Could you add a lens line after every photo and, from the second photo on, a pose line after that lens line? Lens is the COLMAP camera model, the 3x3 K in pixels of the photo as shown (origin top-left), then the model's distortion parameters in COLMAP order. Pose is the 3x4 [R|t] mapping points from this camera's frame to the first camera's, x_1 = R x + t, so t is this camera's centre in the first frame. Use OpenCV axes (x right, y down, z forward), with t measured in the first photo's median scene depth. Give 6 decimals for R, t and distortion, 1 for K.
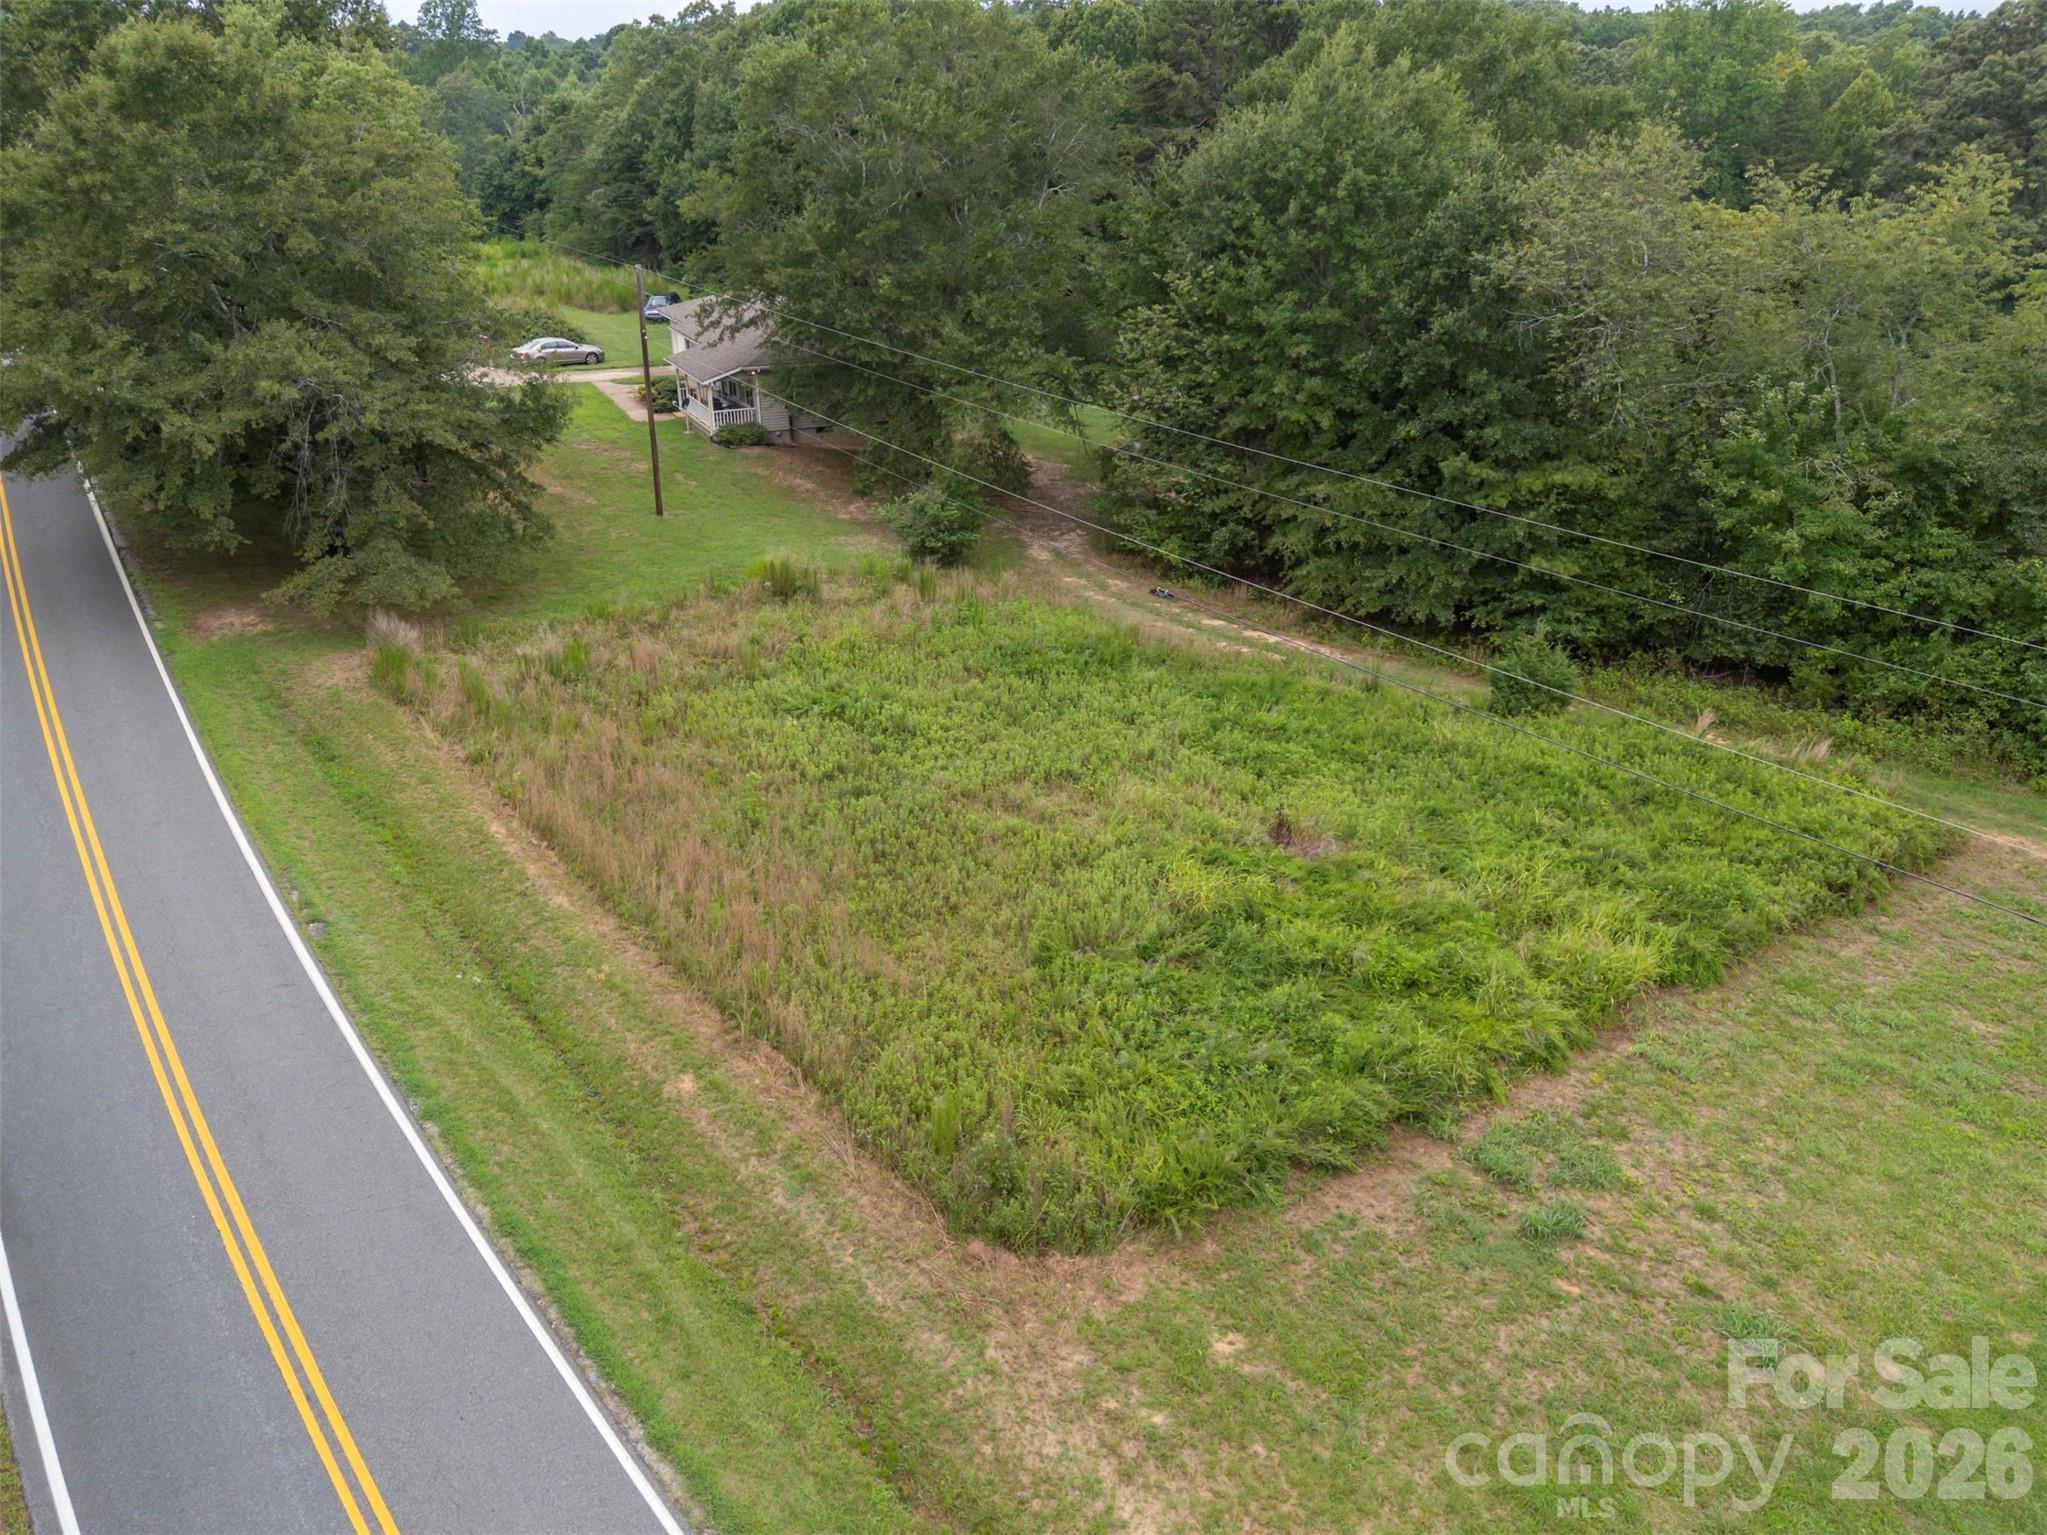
lens RADIAL K [[1505.5, 0, 1022.1], [0, 1505.5, 760.4], [0, 0, 1]] dist [0.071216, -0.063224]
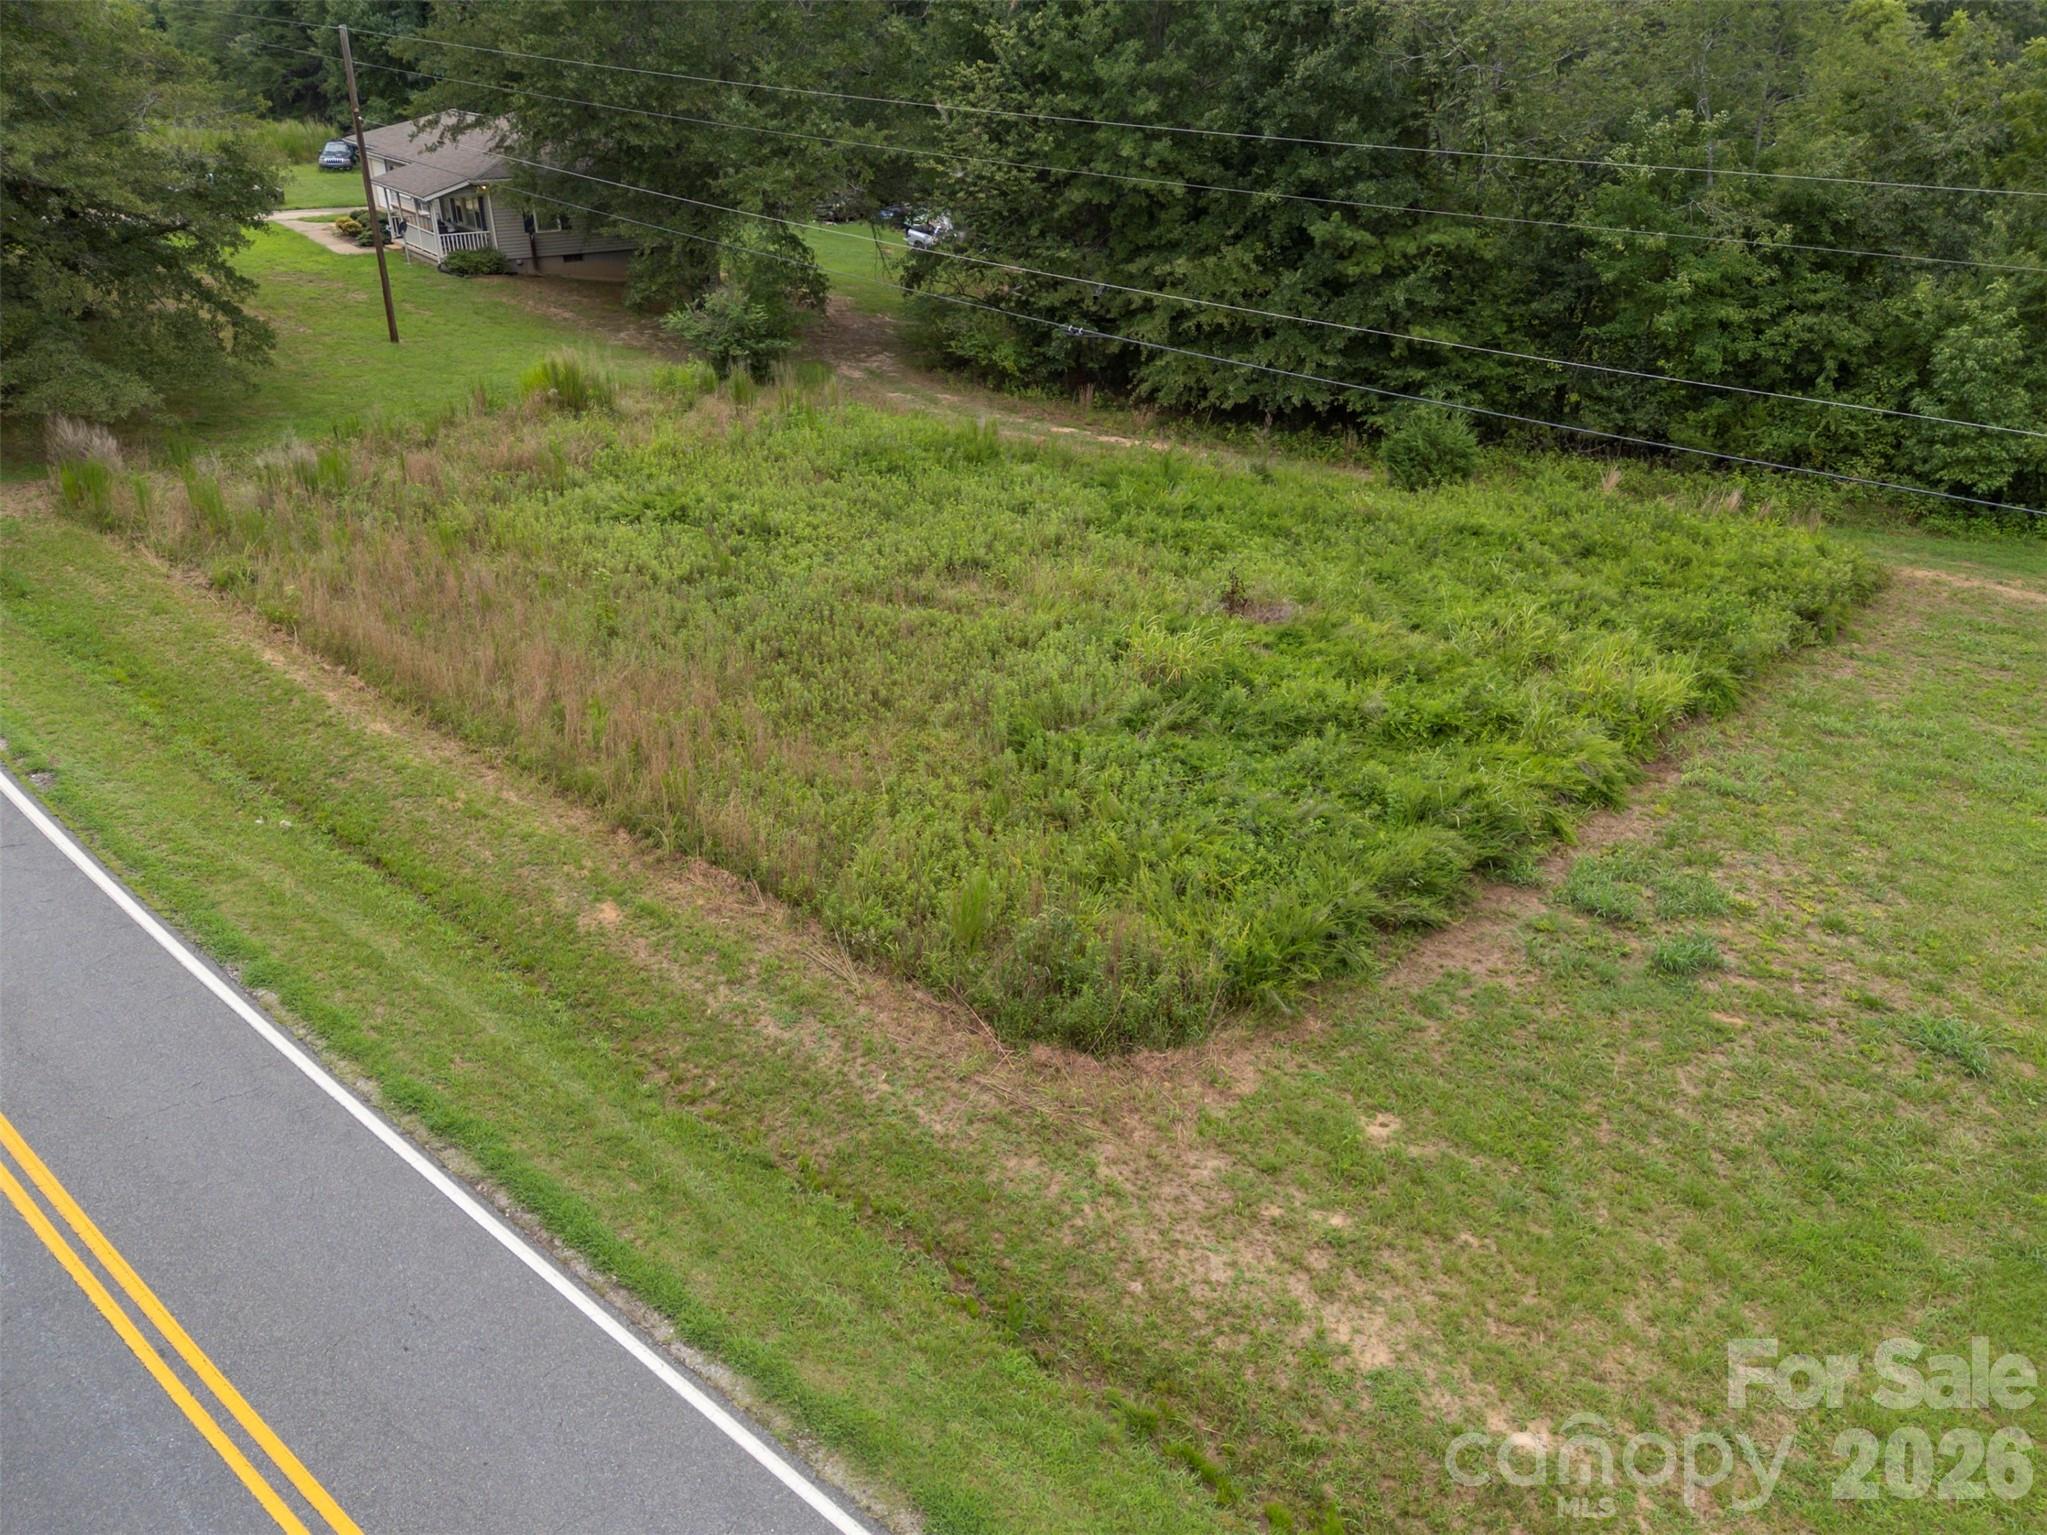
lens RADIAL K [[1505.5, 0, 1022.1], [0, 1505.5, 760.4], [0, 0, 1]] dist [0.071216, -0.063224]
pose [[0.981085, -0.081294, 0.175683, -0.101463], [0.072901, 0.995891, 0.053721, 0.077670], [-0.179328, -0.039898, 0.982980, 0.146780]]
